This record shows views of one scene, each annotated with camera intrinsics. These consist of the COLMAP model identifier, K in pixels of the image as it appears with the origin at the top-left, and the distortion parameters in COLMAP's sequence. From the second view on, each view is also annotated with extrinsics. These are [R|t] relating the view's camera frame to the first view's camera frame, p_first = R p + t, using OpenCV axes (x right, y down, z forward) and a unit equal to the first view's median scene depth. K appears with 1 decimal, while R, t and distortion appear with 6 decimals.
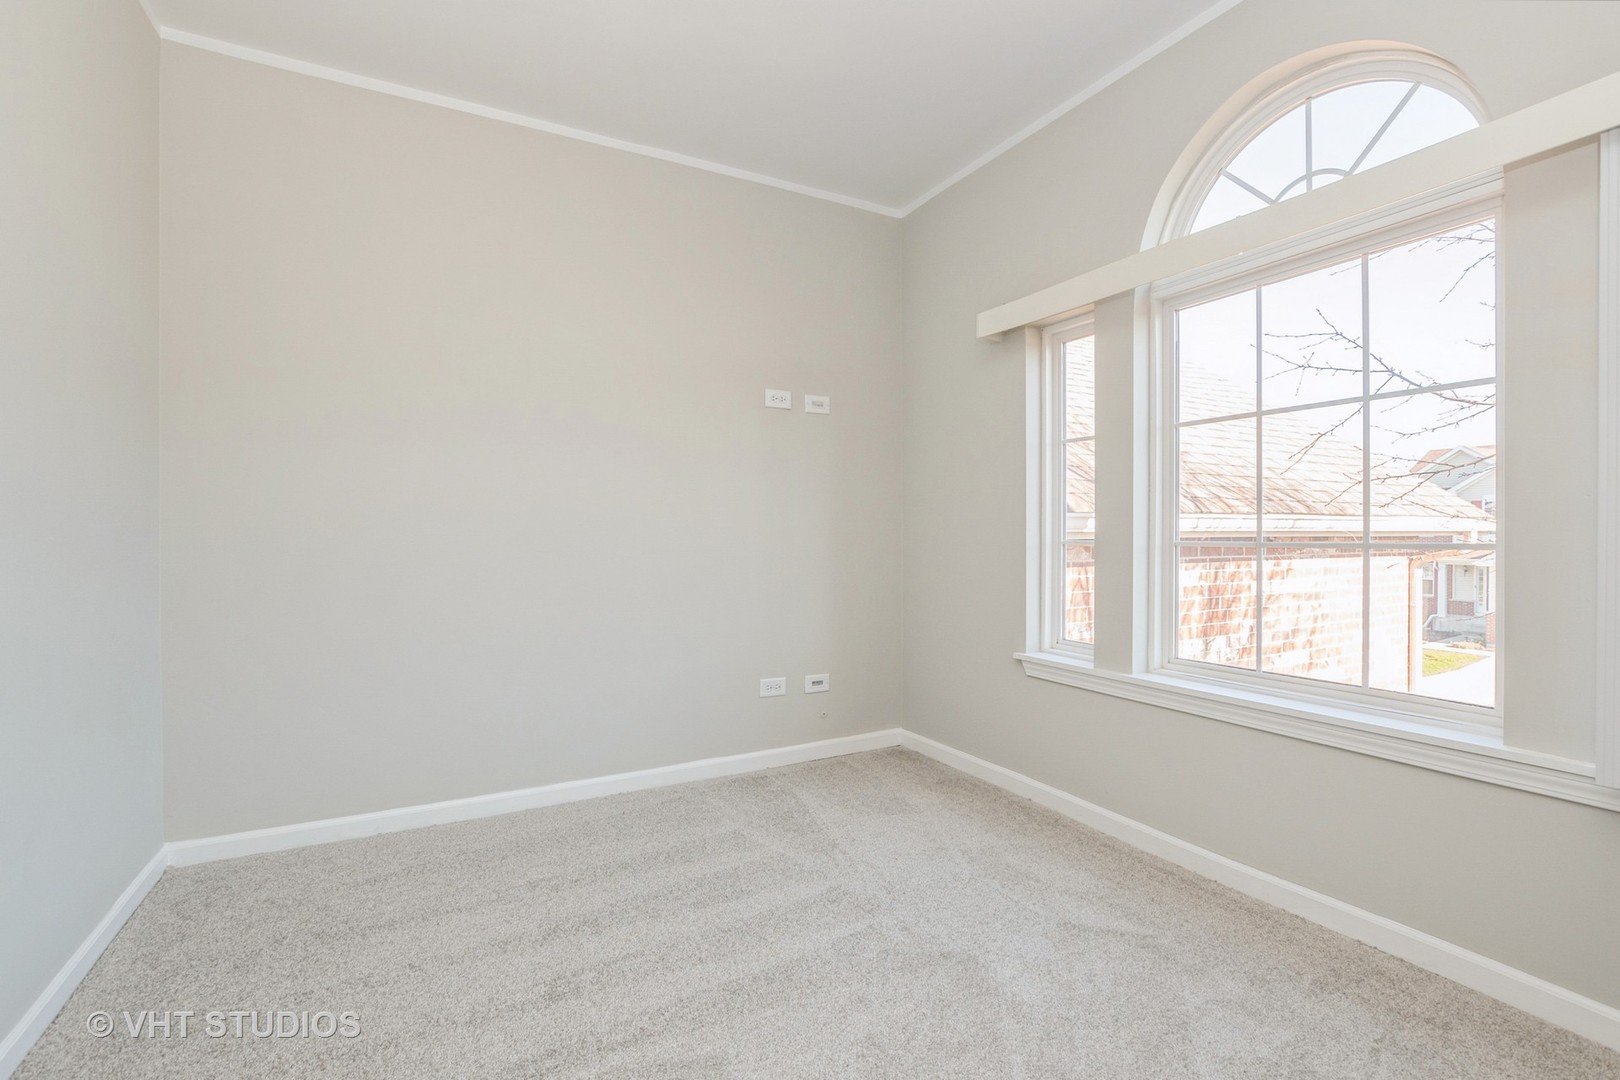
lens RADIAL K [[734.8, 0, 808.7], [0, 734.8, 541.9], [0, 0, 1]] dist [-0.018984, 0.000618]
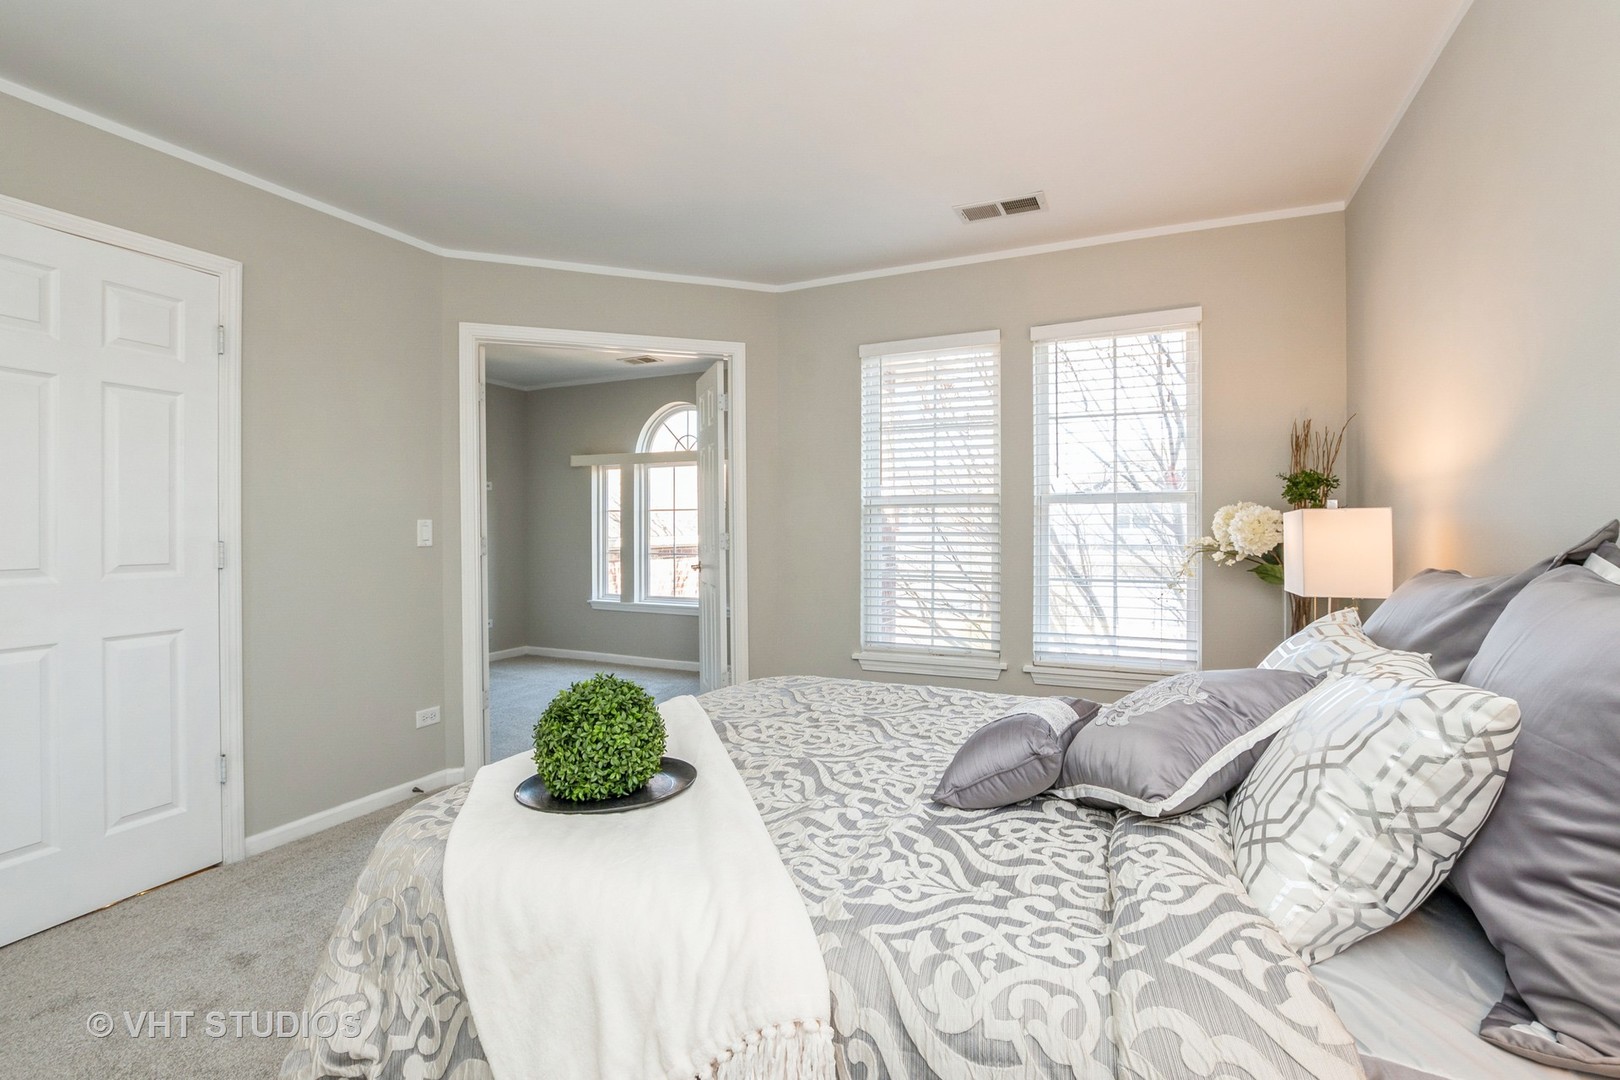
lens RADIAL K [[734.8, 0, 811.4], [0, 734.8, 540.0], [0, 0, 1]] dist [-0.018984, 0.000618]
pose [[0.809535, -0.010337, 0.586981, -0.509182], [0.005529, 0.999935, 0.009984, -0.059097], [-0.587046, -0.004837, 0.809539, -1.302161]]
